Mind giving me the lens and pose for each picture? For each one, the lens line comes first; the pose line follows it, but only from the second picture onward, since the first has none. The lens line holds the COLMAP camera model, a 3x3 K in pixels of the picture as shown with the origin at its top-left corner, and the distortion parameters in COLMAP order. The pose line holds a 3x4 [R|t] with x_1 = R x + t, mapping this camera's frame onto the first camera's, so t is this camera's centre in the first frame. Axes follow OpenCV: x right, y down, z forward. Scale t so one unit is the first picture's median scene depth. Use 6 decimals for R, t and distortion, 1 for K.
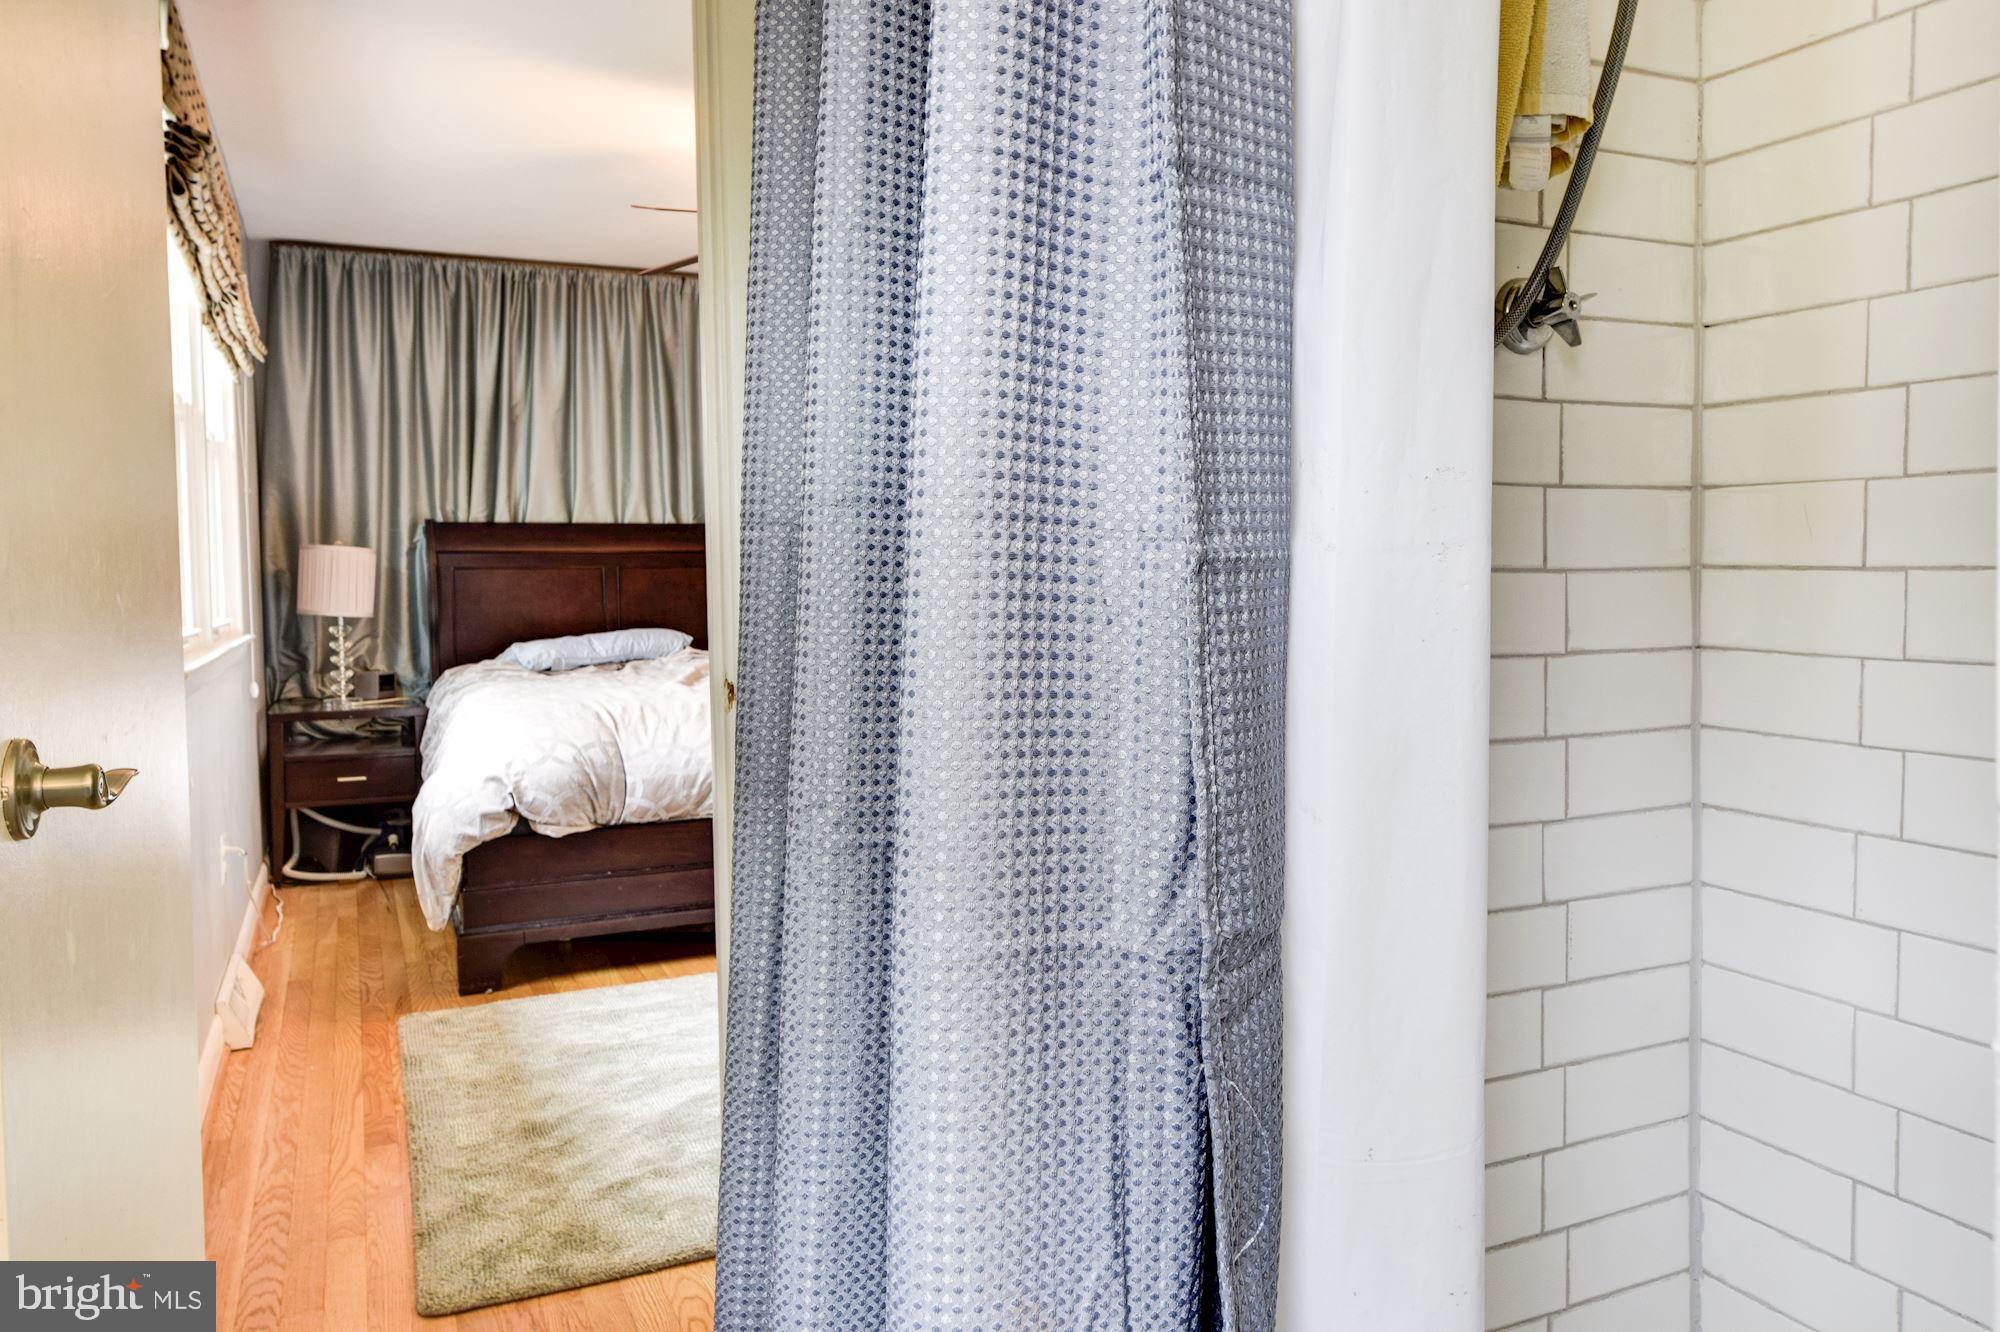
lens RADIAL K [[1410.9, 0, 1041.8], [0, 1410.9, 655.1], [0, 0, 1]] dist [0.002052, 0.000304]
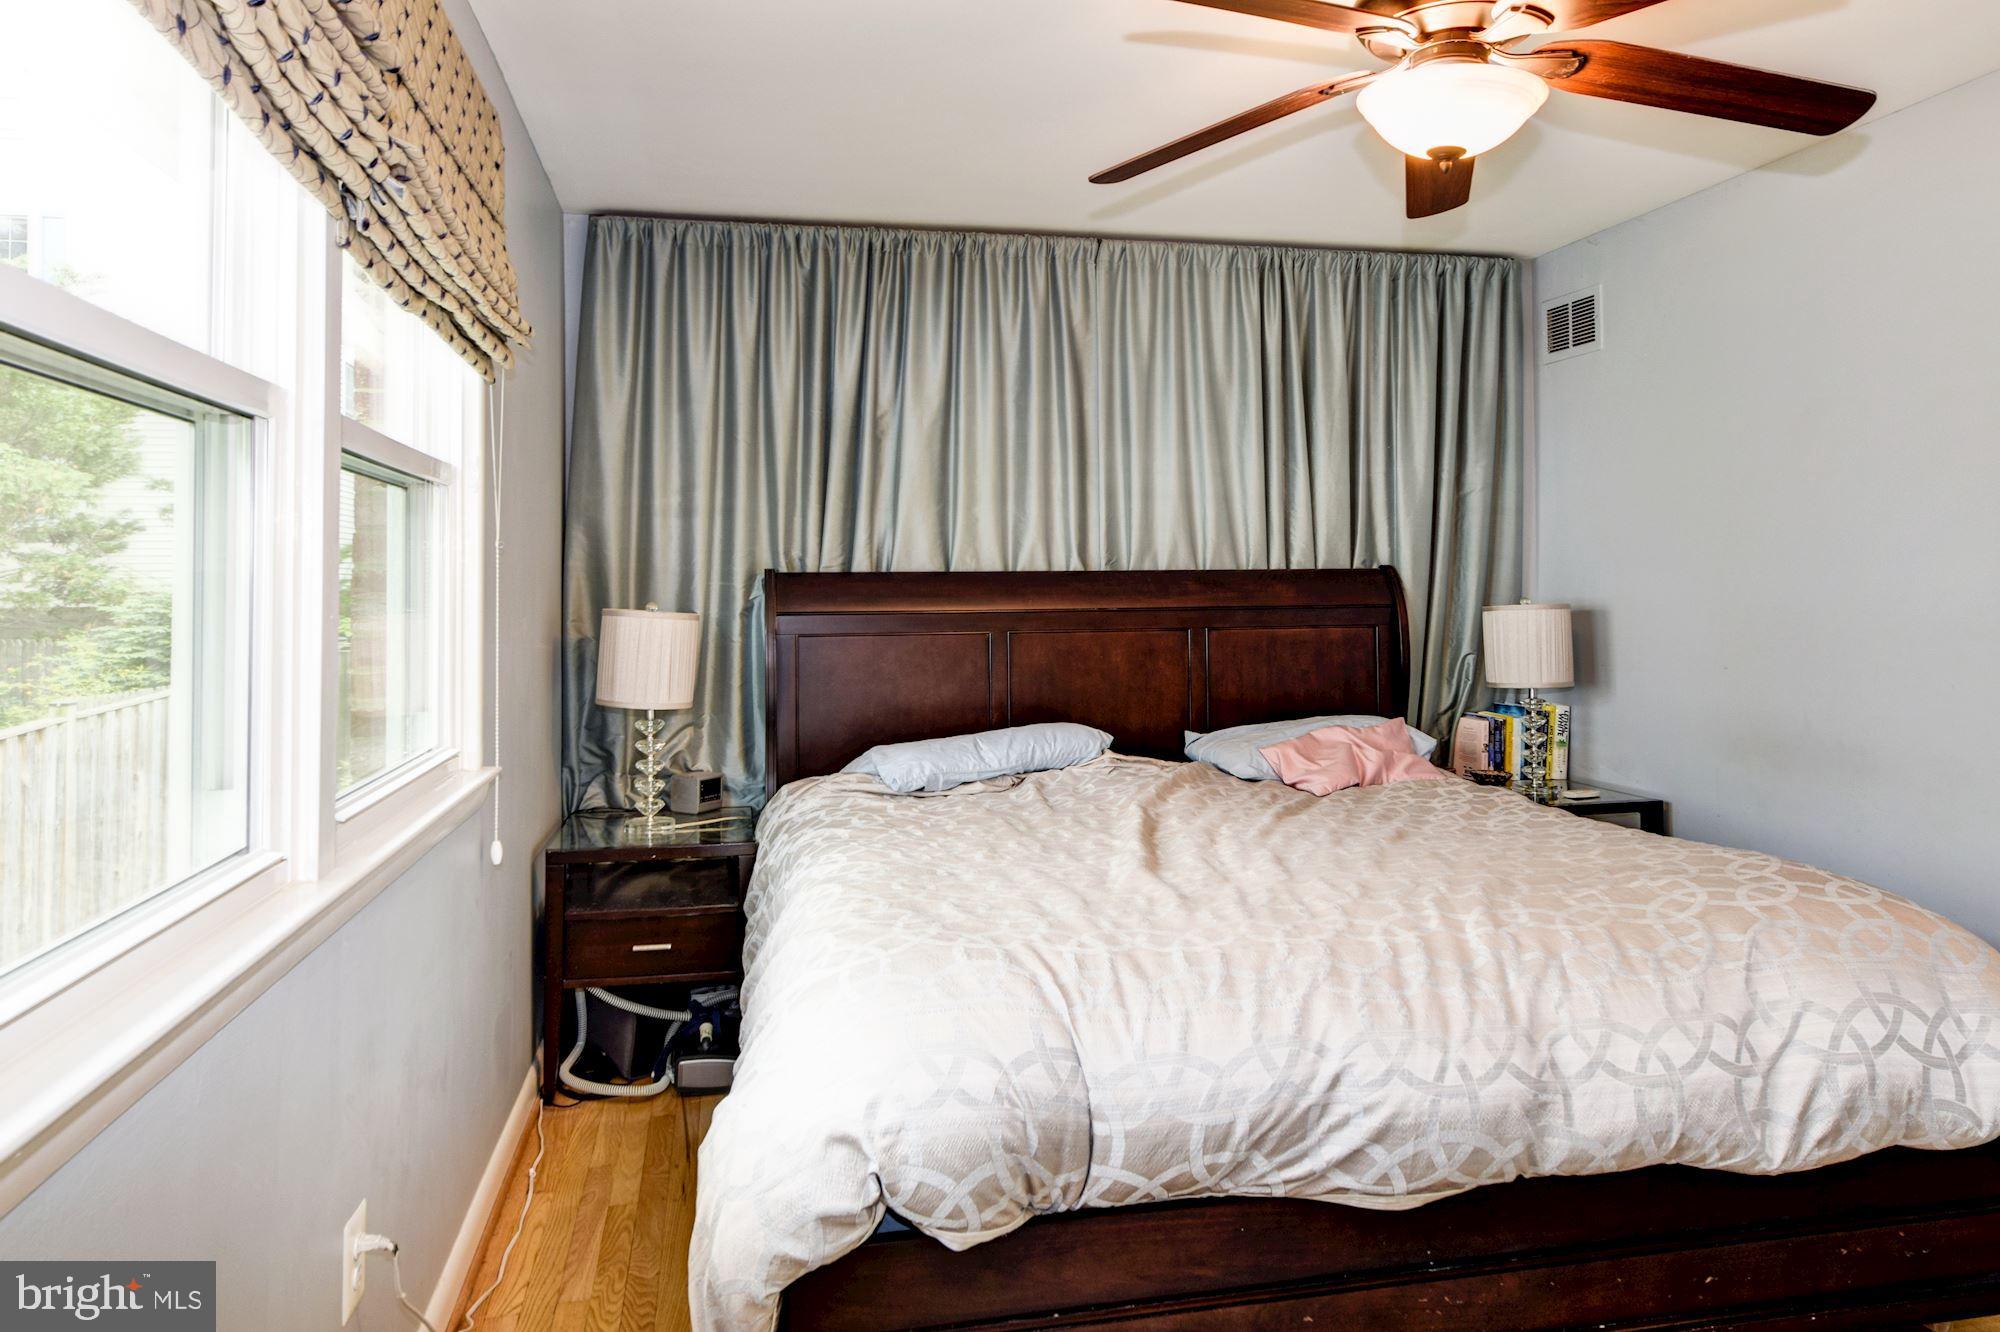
lens RADIAL K [[1299.7, 0, 999.2], [0, 1299.7, 586.6], [0, 0, 1]] dist [0.003688, 0.001171]
pose [[0.968406, 0.004412, -0.249340, -0.149507], [-0.018276, 0.998410, -0.053315, -0.054479], [0.248708, 0.056188, 0.966947, 0.377362]]
